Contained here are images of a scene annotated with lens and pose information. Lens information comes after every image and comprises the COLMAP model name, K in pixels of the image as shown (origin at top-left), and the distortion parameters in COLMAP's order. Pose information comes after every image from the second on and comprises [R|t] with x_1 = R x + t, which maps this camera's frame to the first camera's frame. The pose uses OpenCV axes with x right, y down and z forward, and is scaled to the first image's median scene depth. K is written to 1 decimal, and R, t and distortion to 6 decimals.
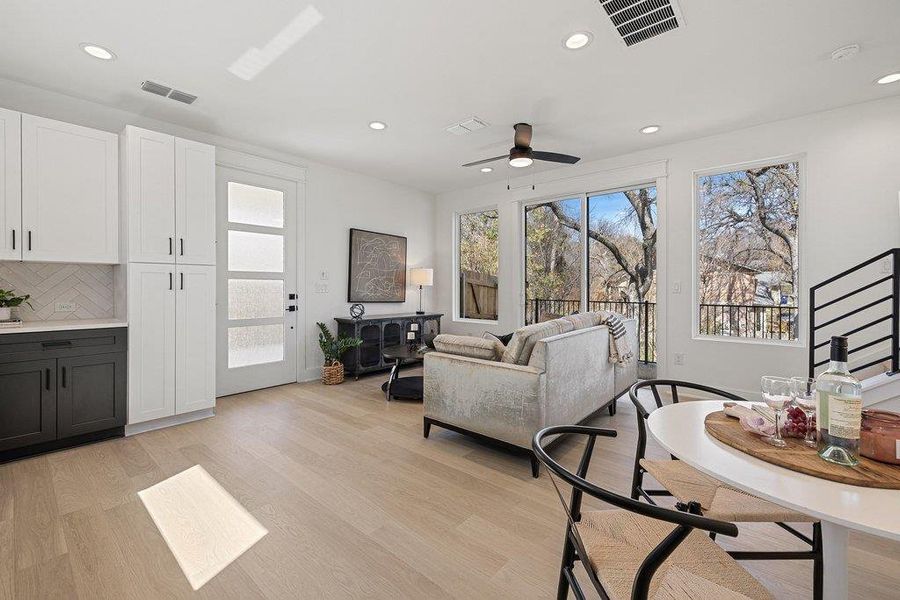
lens RADIAL K [[380.2, 0, 448.1], [0, 380.2, 287.1], [0, 0, 1]] dist [0.001764, 0.000014]
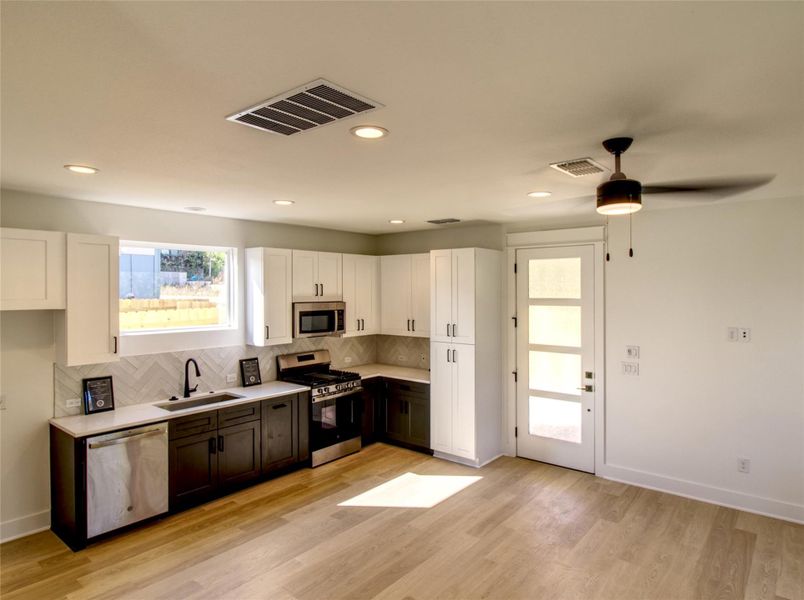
lens RADIAL K [[489.0, 0, 417.9], [0, 489.0, 291.5], [0, 0, 1]] dist [-0.008847, -0.002880]
pose [[0.043533, 0.003636, -0.999045, 0.871441], [0.000418, 0.999993, 0.003658, -0.214842], [0.999052, -0.000577, 0.043531, 0.690642]]
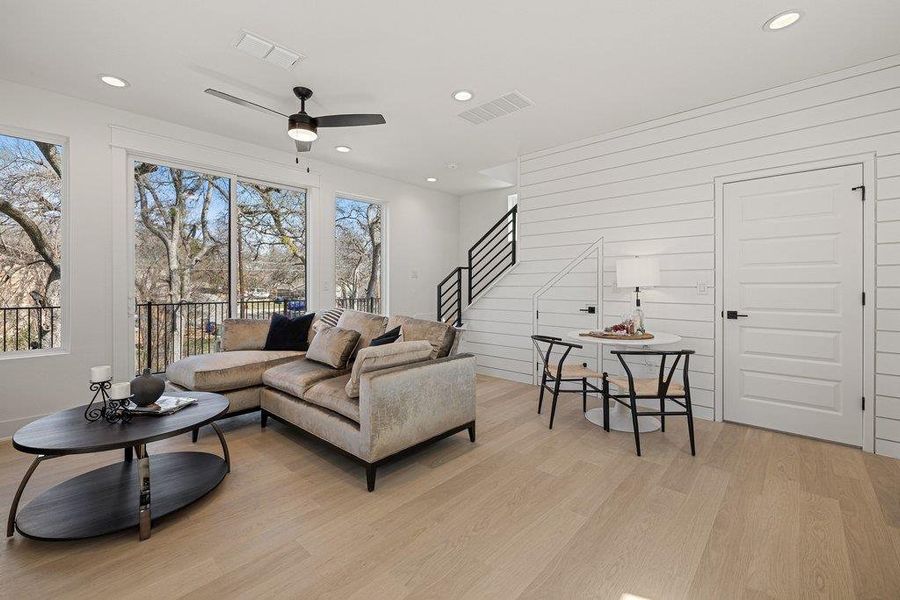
lens RADIAL K [[380.2, 0, 448.1], [0, 380.2, 287.1], [0, 0, 1]] dist [0.001764, 0.000014]
pose [[0.031415, -0.005547, 0.999491, -0.630220], [0.000819, 0.999984, 0.005524, -0.002559], [-0.999506, 0.000645, 0.031419, 0.662332]]
